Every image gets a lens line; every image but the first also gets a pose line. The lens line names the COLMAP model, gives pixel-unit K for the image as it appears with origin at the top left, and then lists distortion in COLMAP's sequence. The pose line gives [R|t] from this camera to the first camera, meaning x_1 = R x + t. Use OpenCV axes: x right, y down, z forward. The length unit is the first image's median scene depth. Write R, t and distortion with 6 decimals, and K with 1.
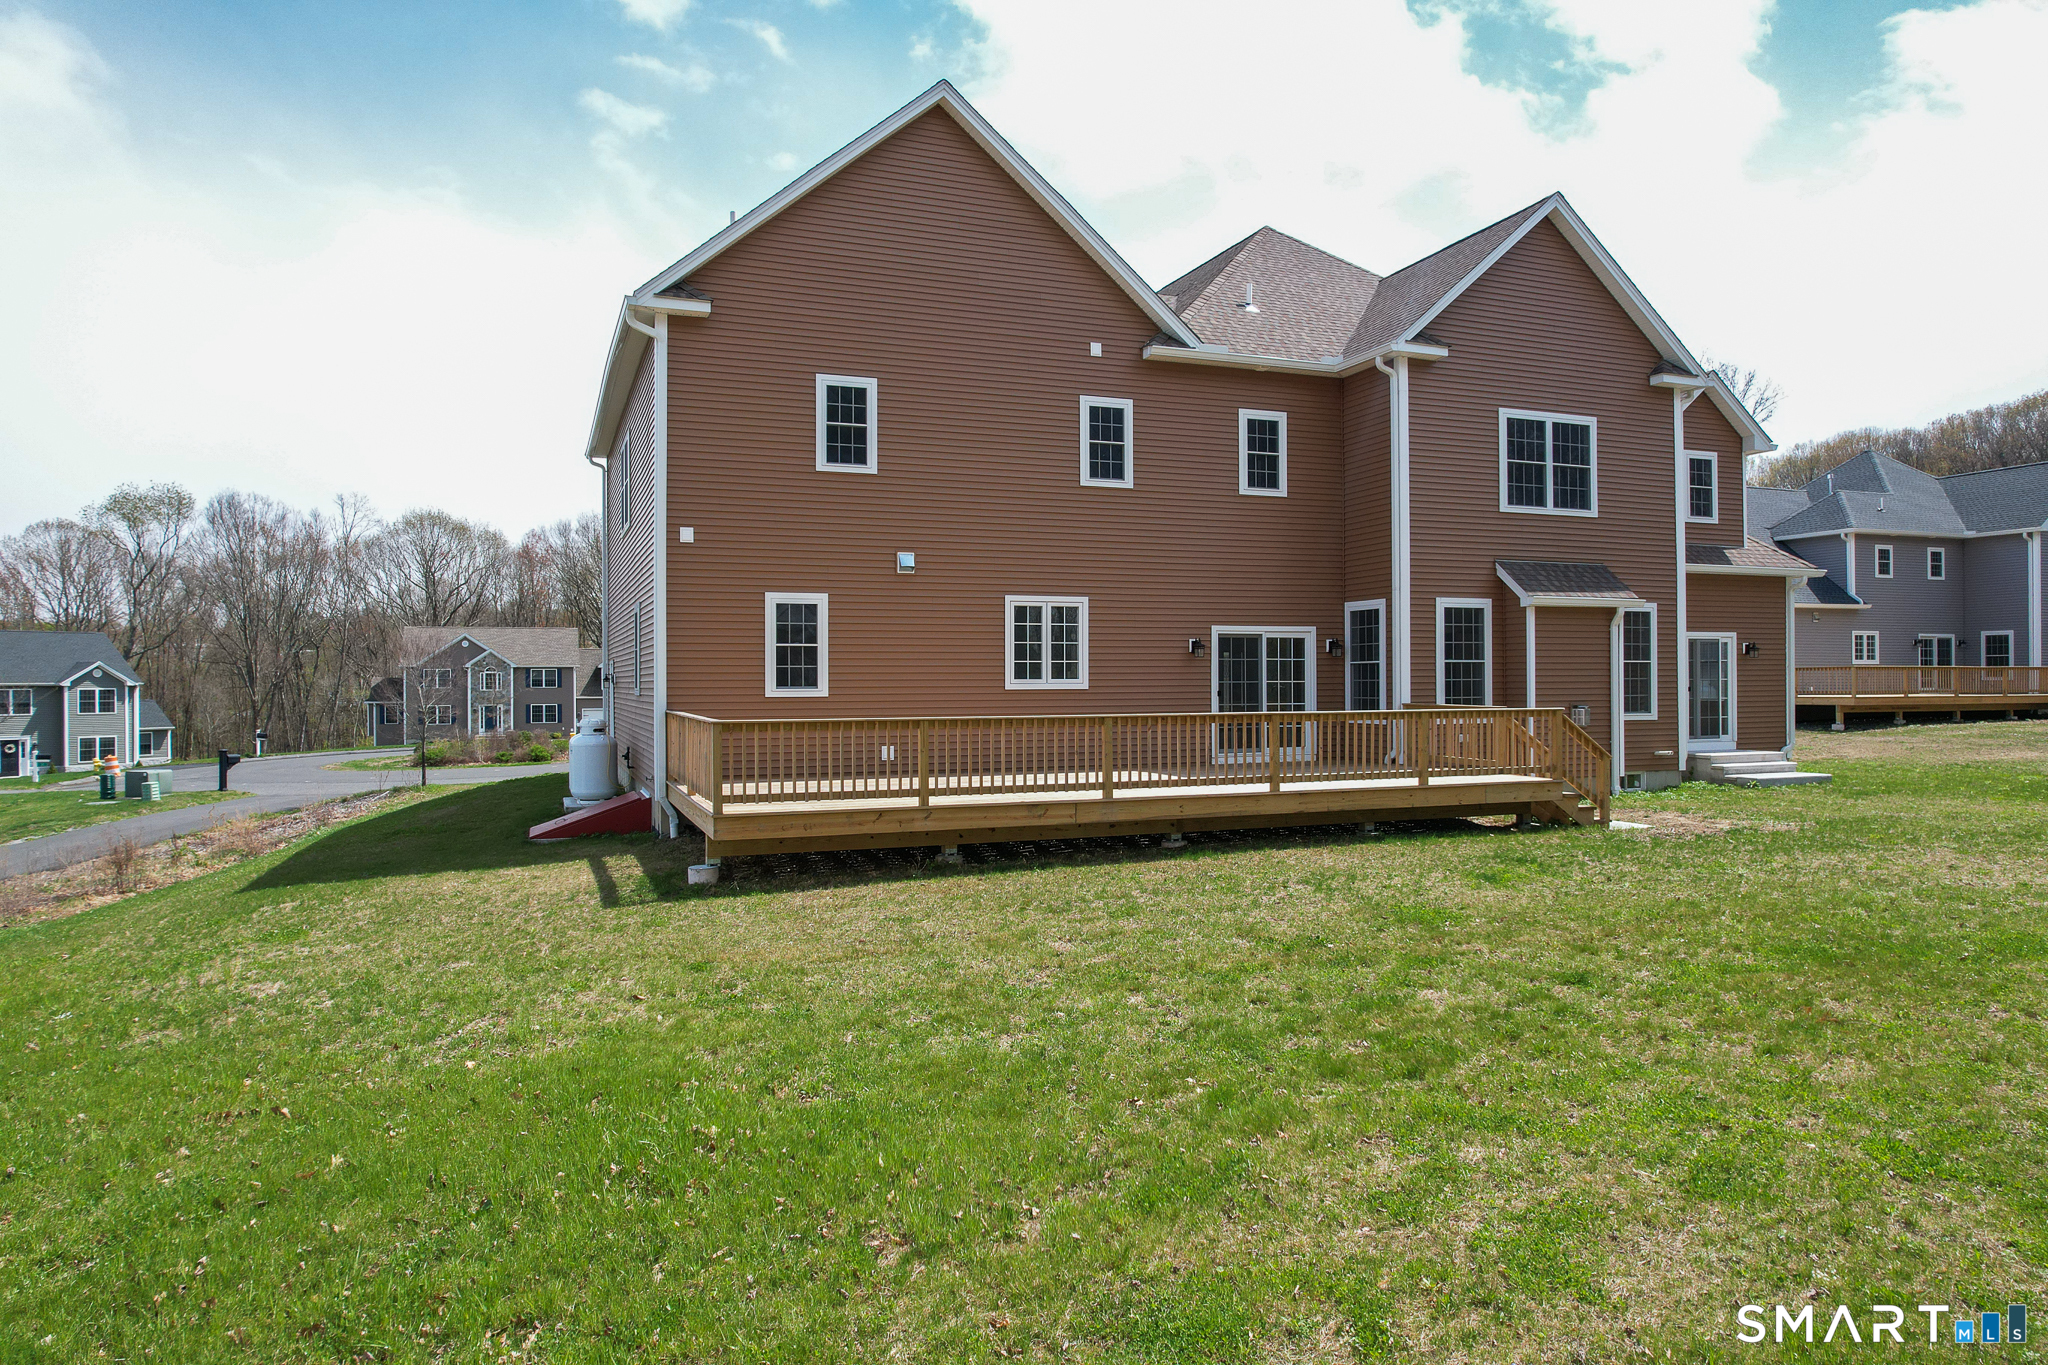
lens RADIAL K [[1289.4, 0, 1057.1], [0, 1289.4, 671.2], [0, 0, 1]] dist [-0.036056, 0.009619]
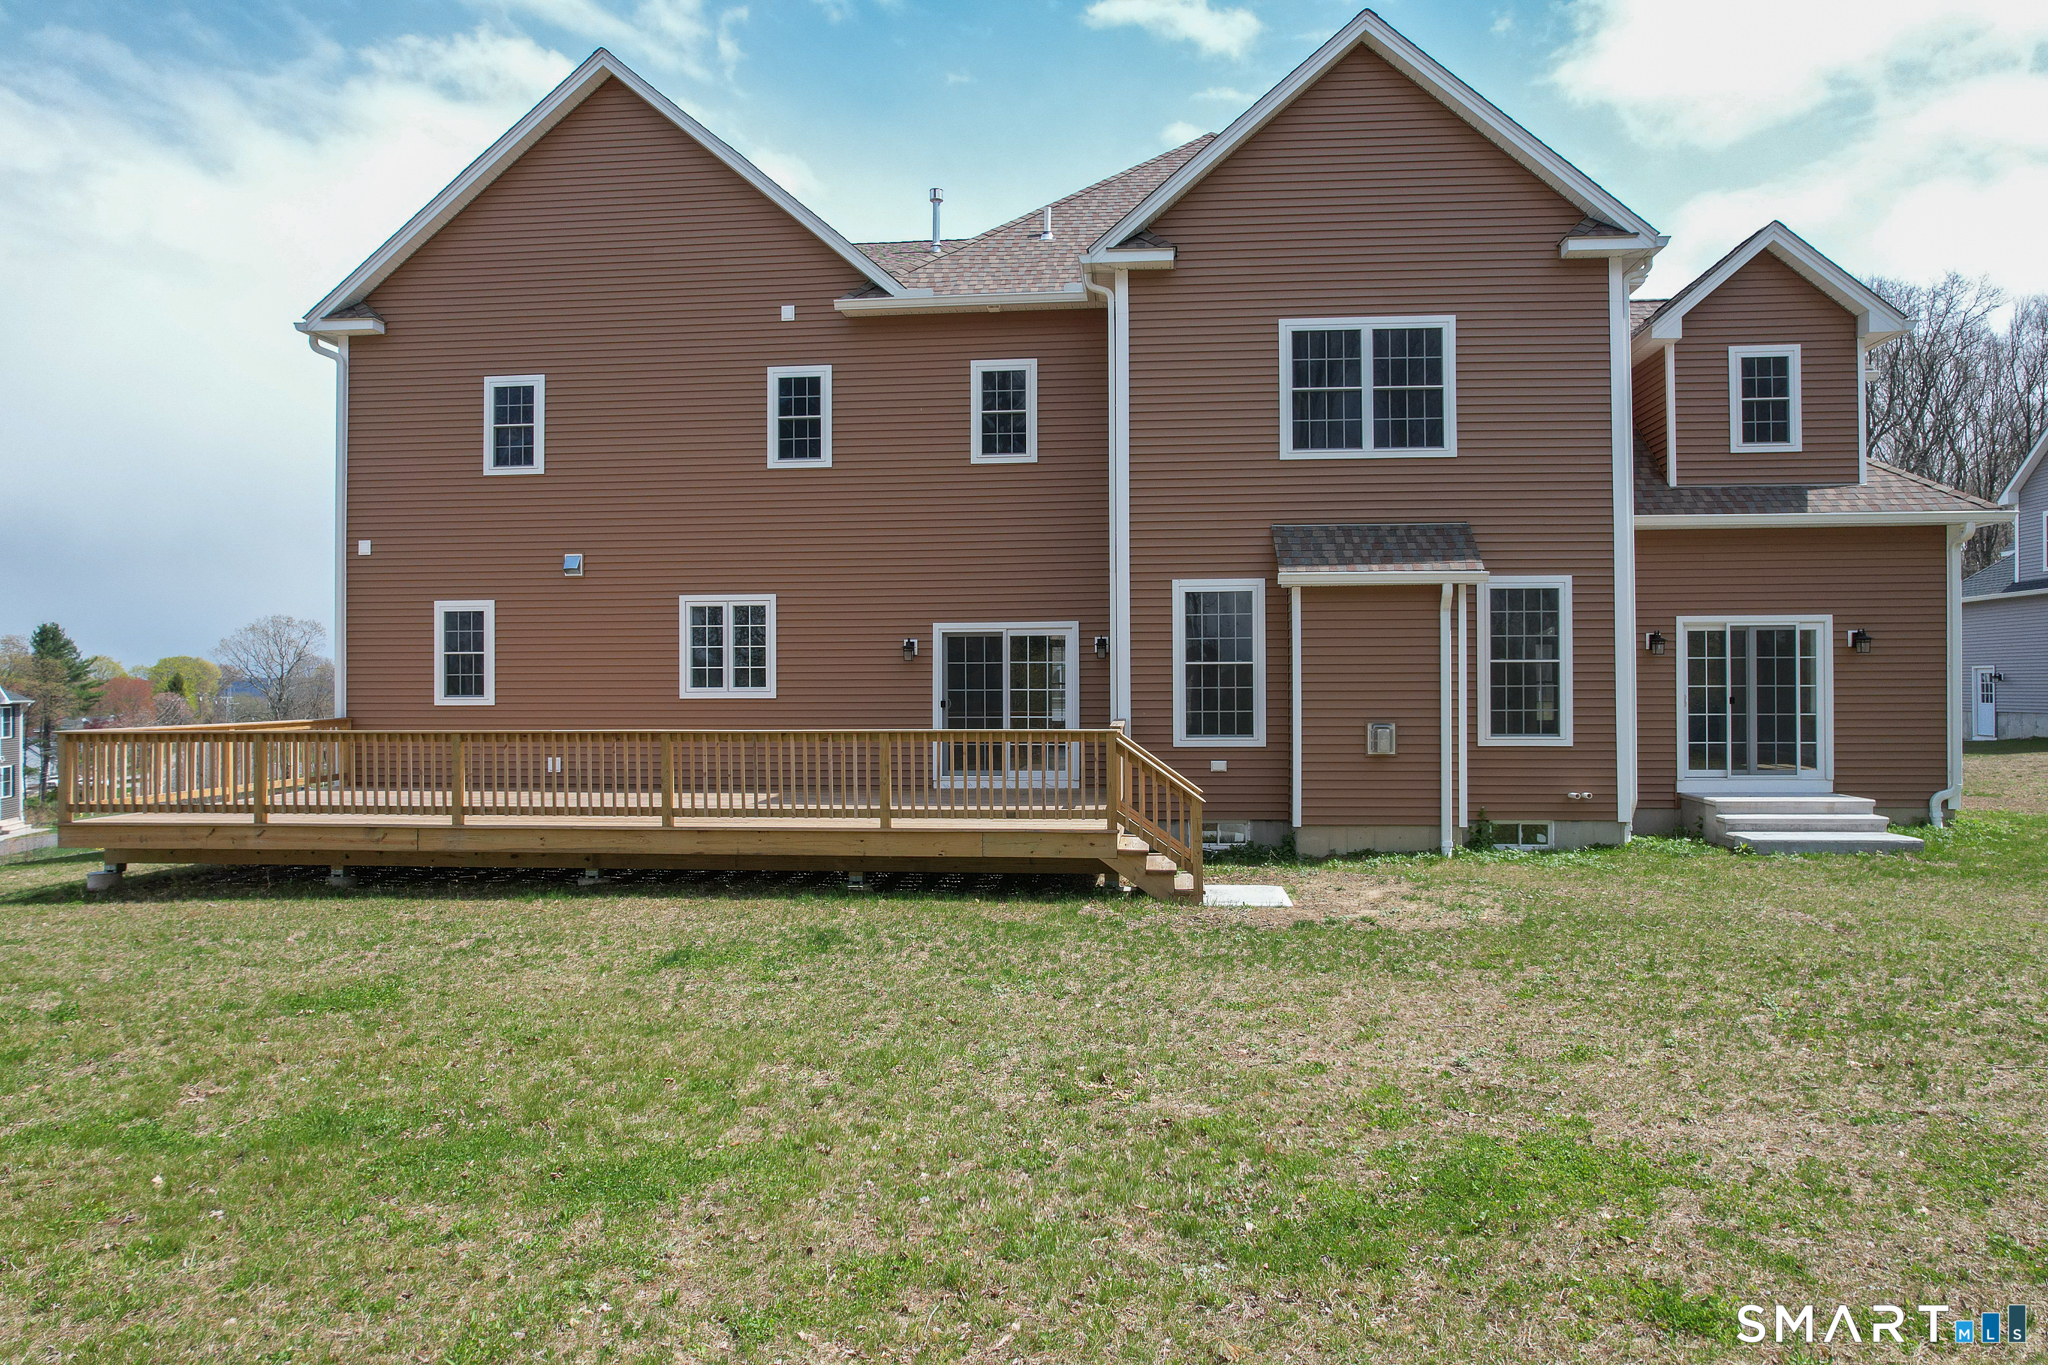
lens RADIAL K [[1289.4, 0, 1021.6], [0, 1289.4, 668.9], [0, 0, 1]] dist [-0.036056, 0.009619]
pose [[0.894847, -0.006877, -0.446320, 0.559872], [0.004498, 0.999969, -0.006390, -0.000104], [0.446351, 0.003711, 0.894850, 0.282699]]
